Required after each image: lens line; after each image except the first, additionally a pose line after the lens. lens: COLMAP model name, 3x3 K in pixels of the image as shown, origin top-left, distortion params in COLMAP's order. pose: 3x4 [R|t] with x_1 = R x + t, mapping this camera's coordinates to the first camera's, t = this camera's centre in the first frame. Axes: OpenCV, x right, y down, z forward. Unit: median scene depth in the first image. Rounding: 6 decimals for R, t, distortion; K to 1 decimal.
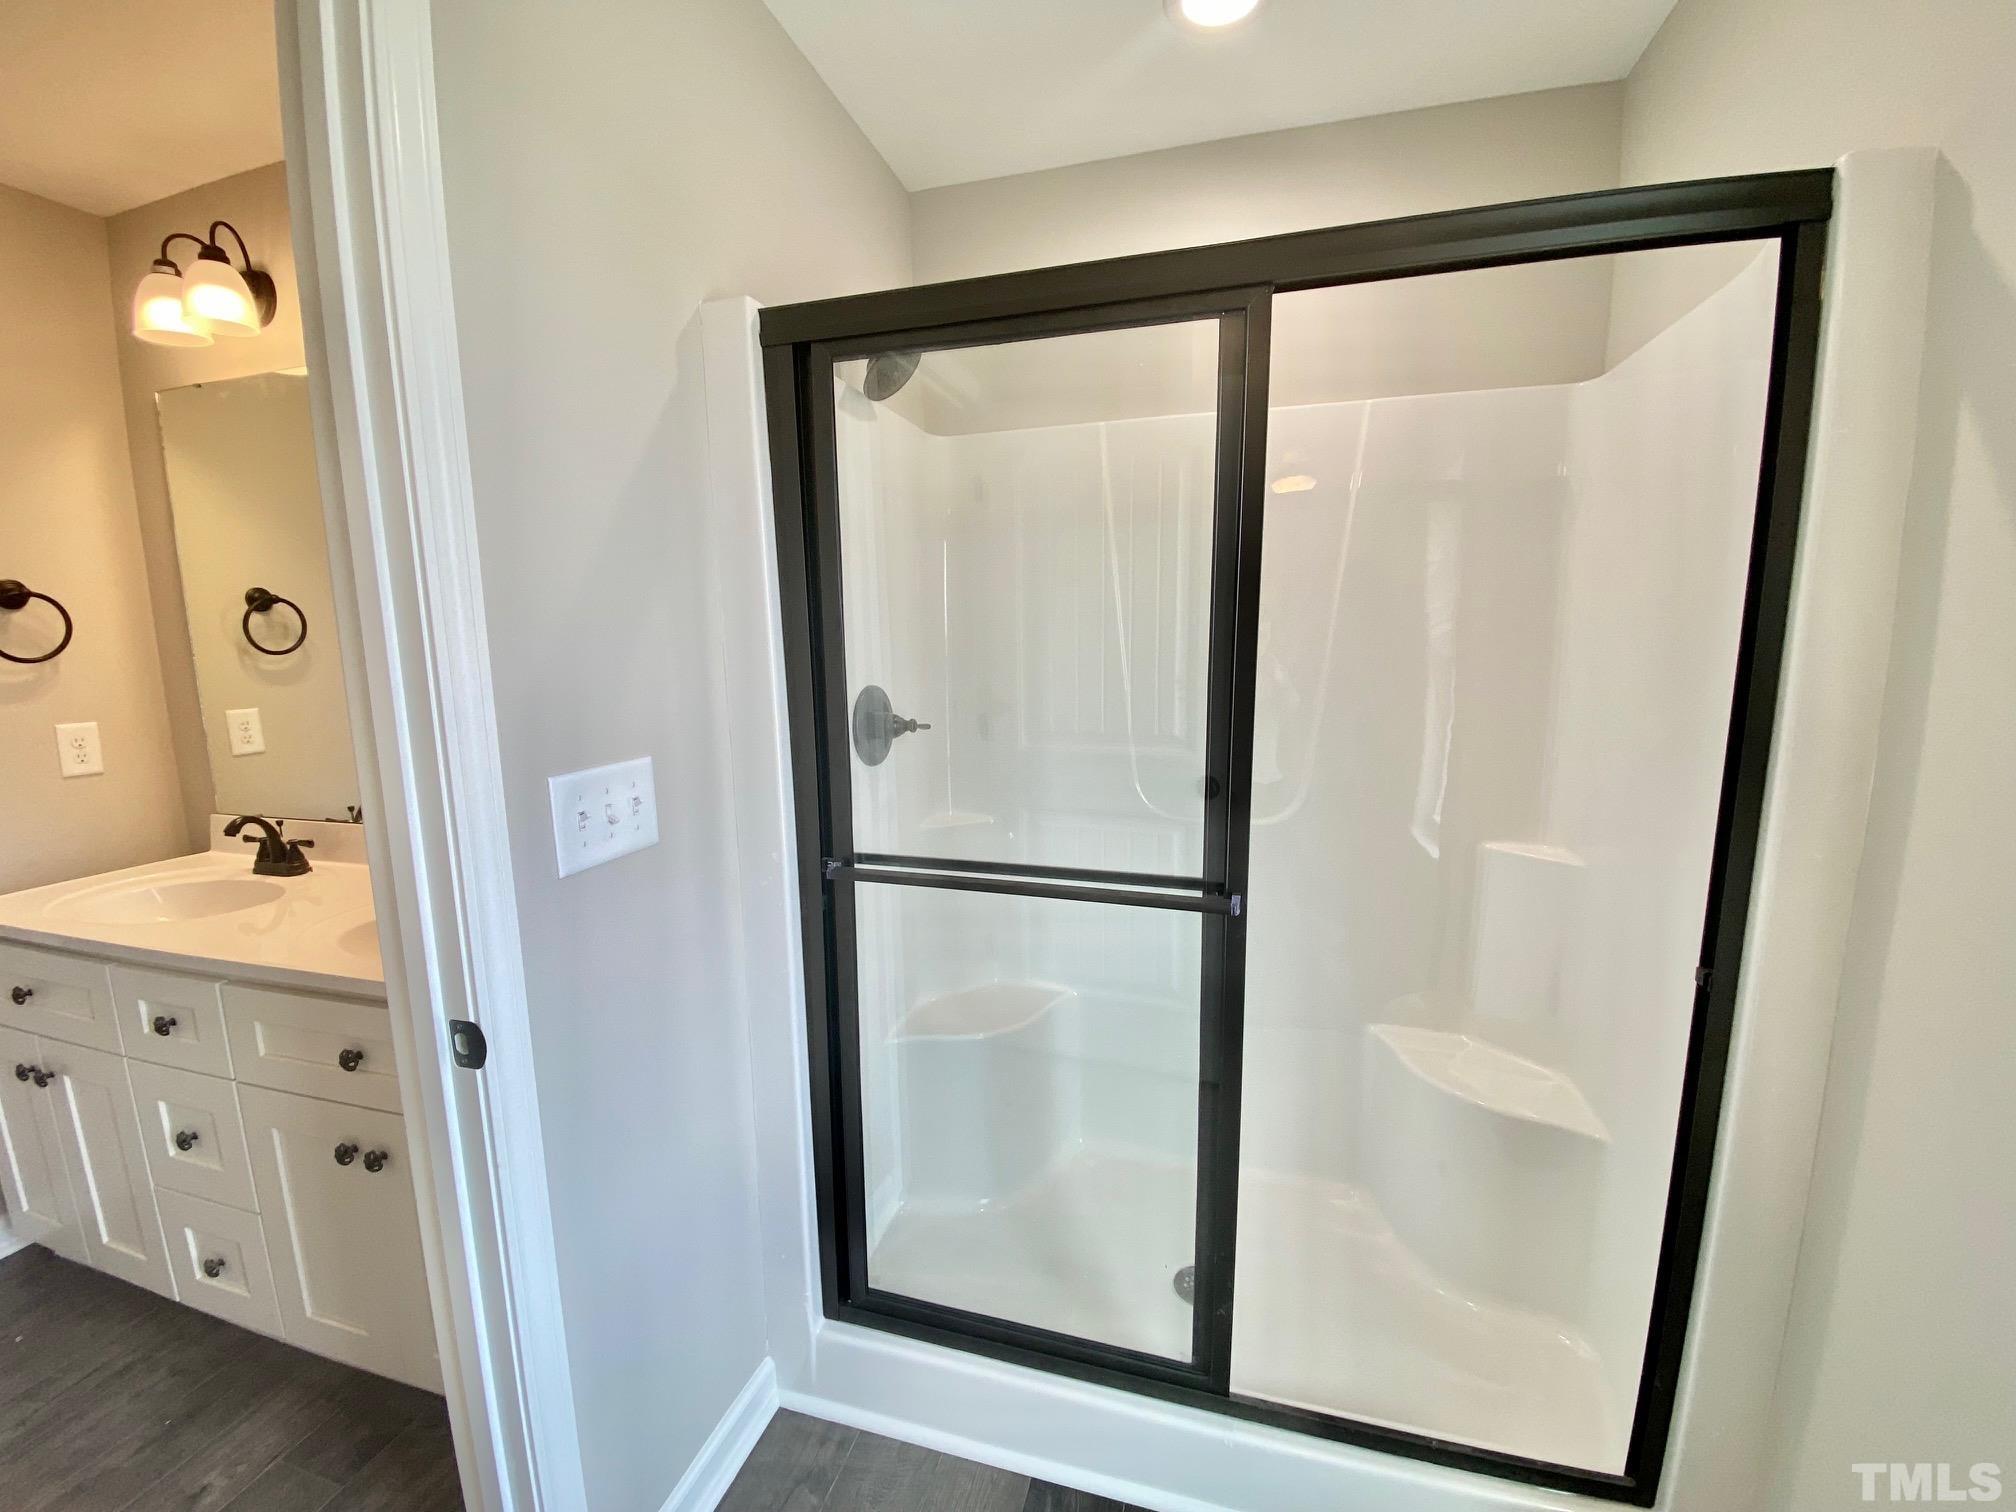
lens RADIAL K [[811.2, 0, 1000.7], [0, 811.2, 762.6], [0, 0, 1]] dist [0.035457, -0.026614]
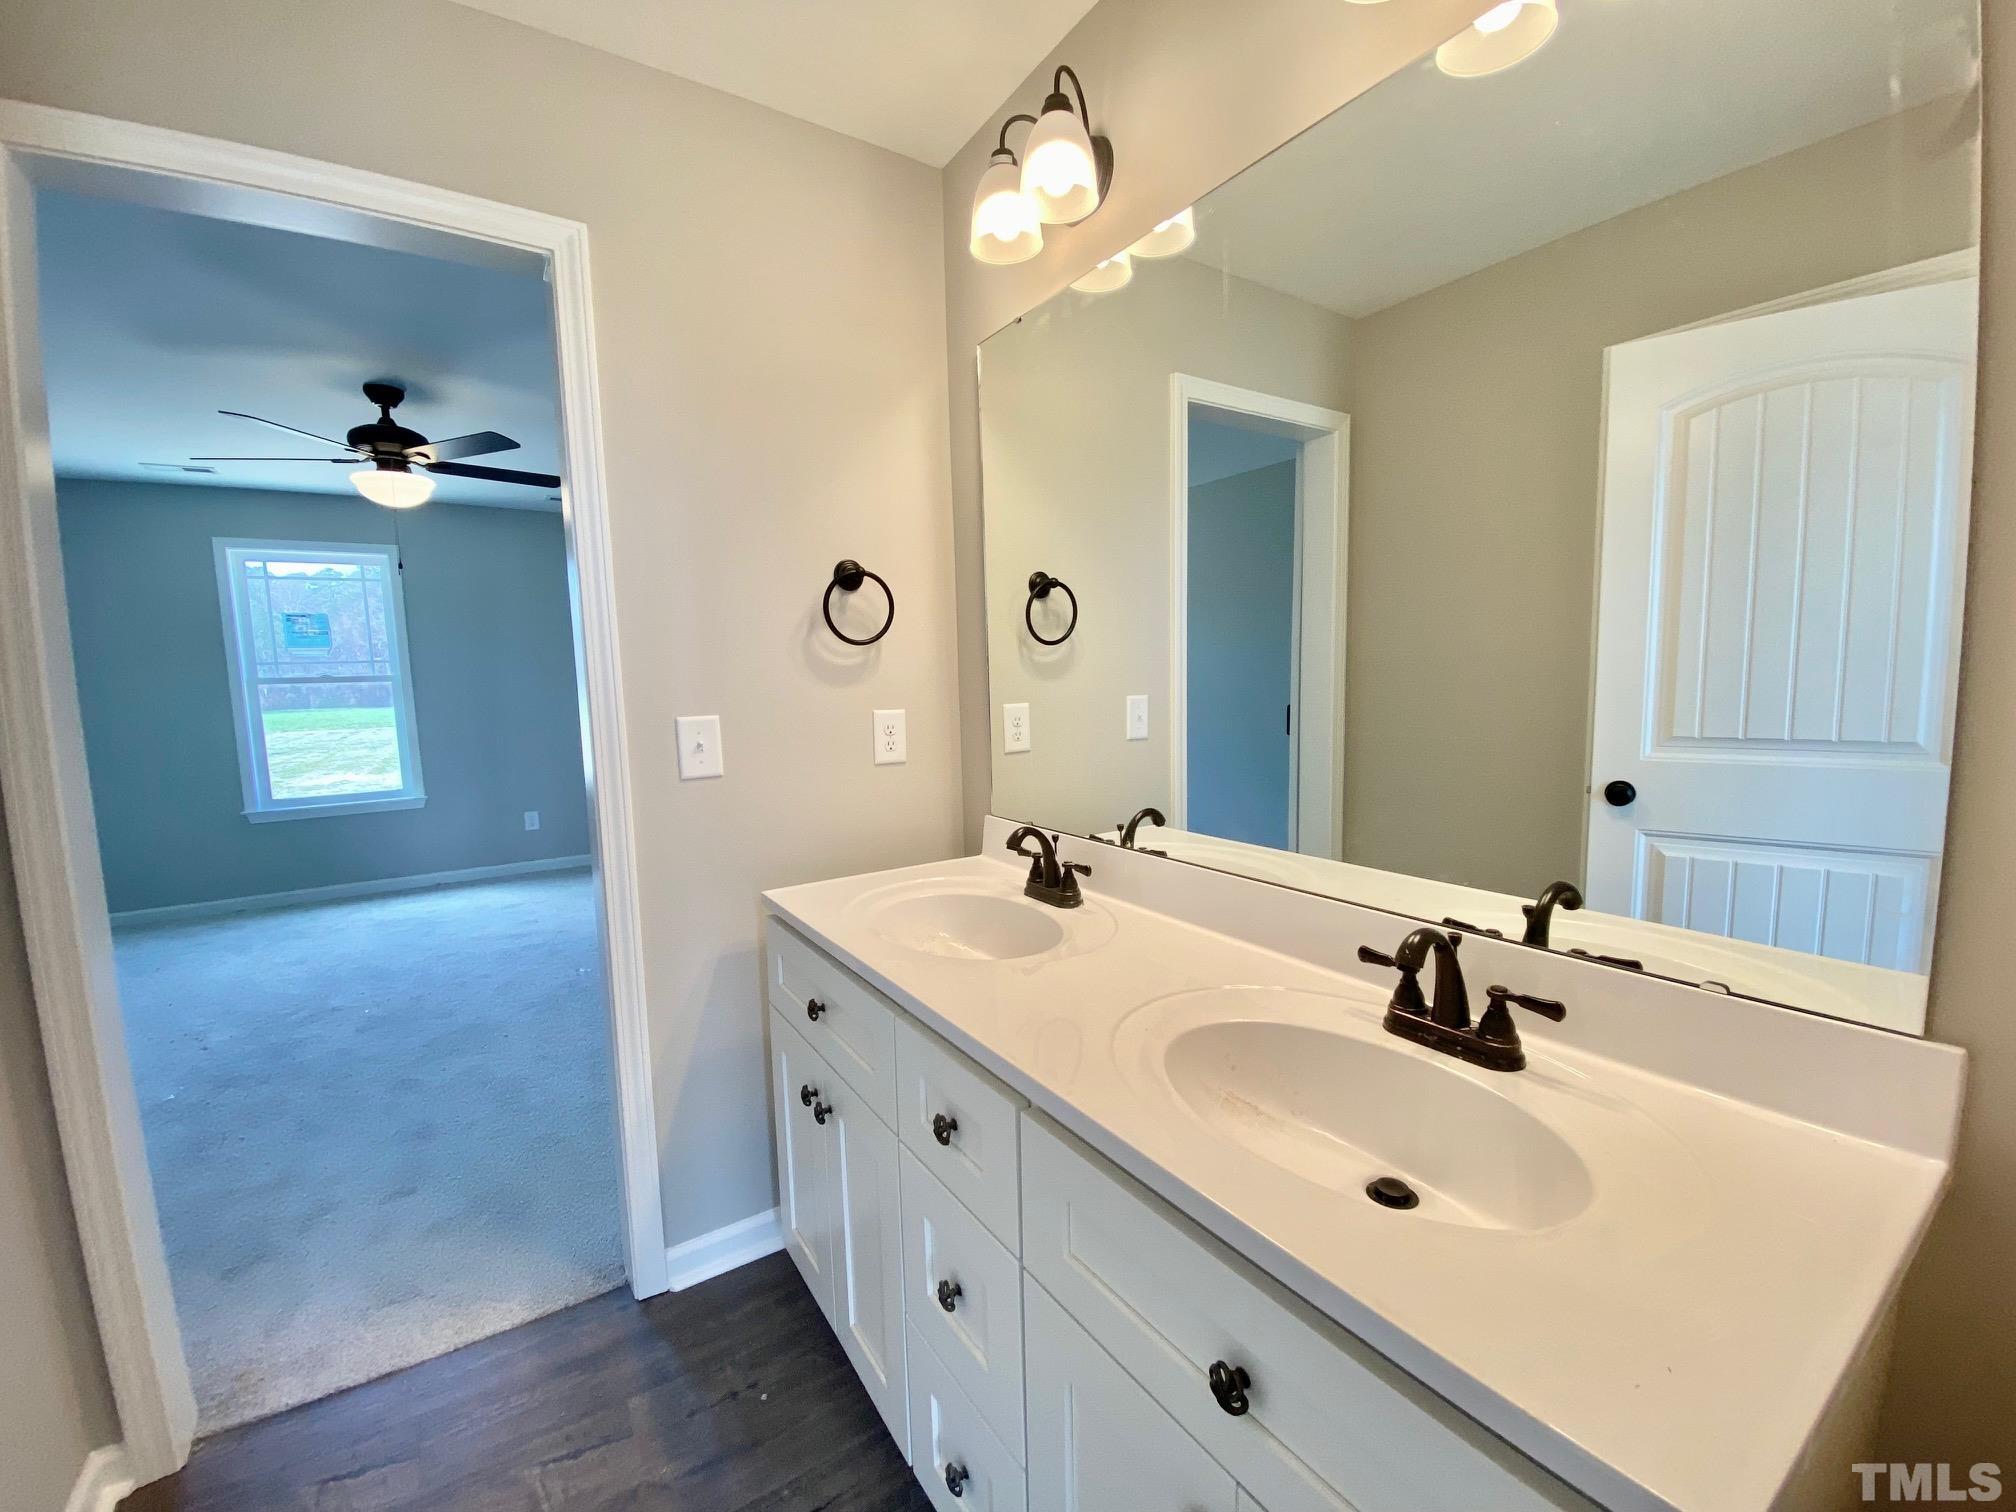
lens RADIAL K [[811.9, 0, 1016.7], [0, 811.9, 762.5], [0, 0, 1]] dist [0.000715, -0.000098]
pose [[0.769392, 0.060292, -0.635926, -0.406421], [-0.081198, 0.996691, -0.003743, 0.005427], [0.633596, 0.054515, 0.771741, 0.356252]]
